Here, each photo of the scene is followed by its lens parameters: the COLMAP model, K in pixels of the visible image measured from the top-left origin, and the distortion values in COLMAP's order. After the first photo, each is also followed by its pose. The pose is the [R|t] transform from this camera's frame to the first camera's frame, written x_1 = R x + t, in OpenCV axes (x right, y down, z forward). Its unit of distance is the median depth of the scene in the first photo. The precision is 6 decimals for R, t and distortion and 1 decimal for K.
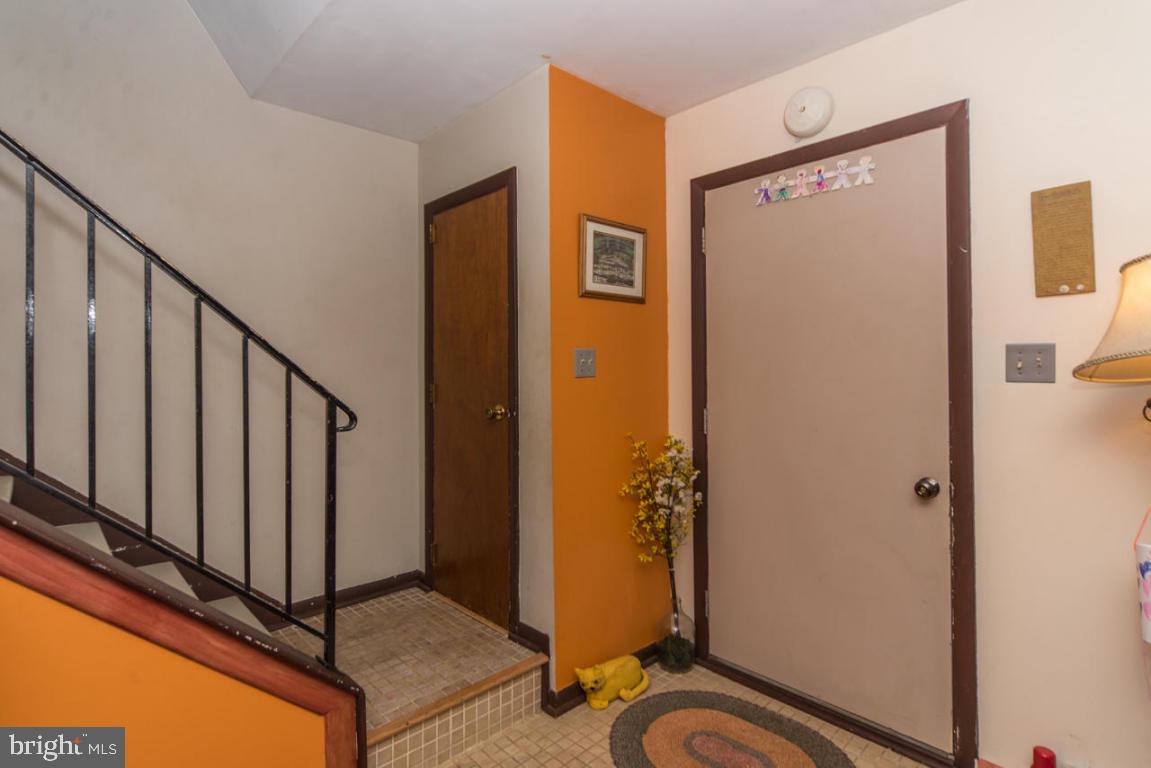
lens RADIAL K [[584.2, 0, 574.5], [0, 584.2, 384.2], [0, 0, 1]] dist [0.002676, -0.000887]
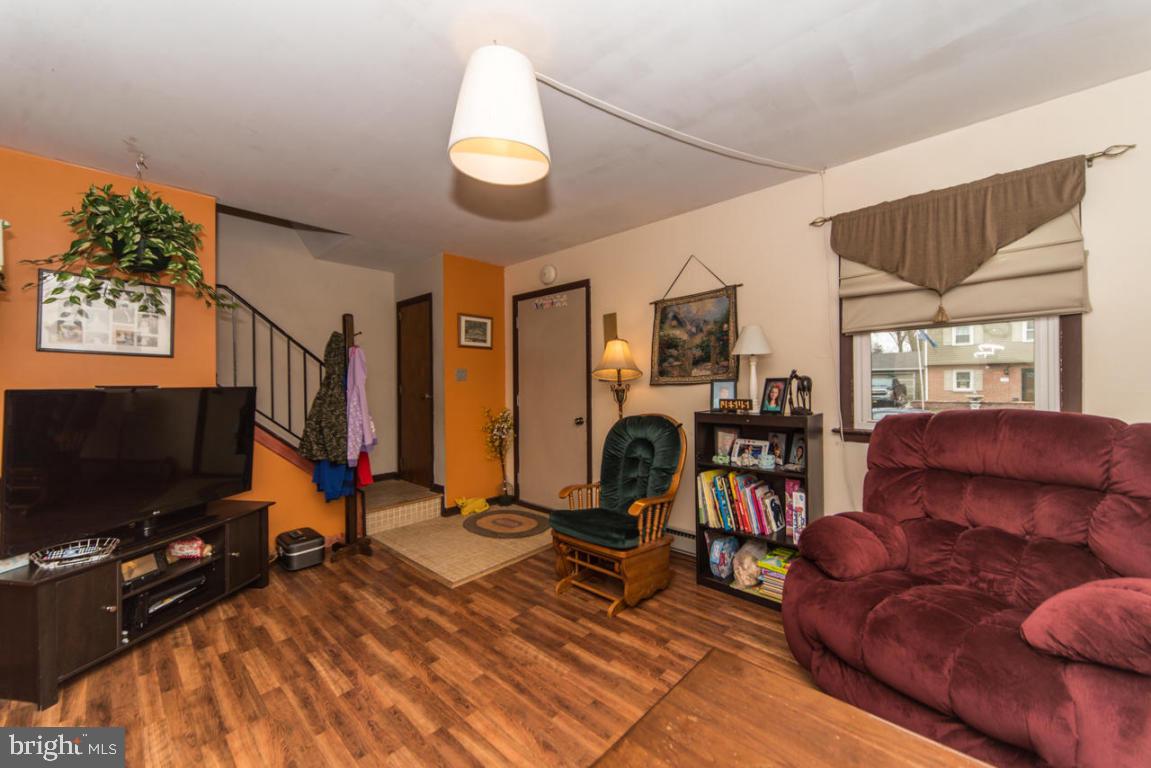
lens RADIAL K [[436.0, 0, 569.2], [0, 436.0, 391.6], [0, 0, 1]] dist [-0.001315, 0.000004]
pose [[0.997773, -0.006364, 0.066393, 0.329513], [0.007000, 0.999932, -0.009349, 0.049251], [-0.066329, 0.009793, 0.997750, -0.787959]]
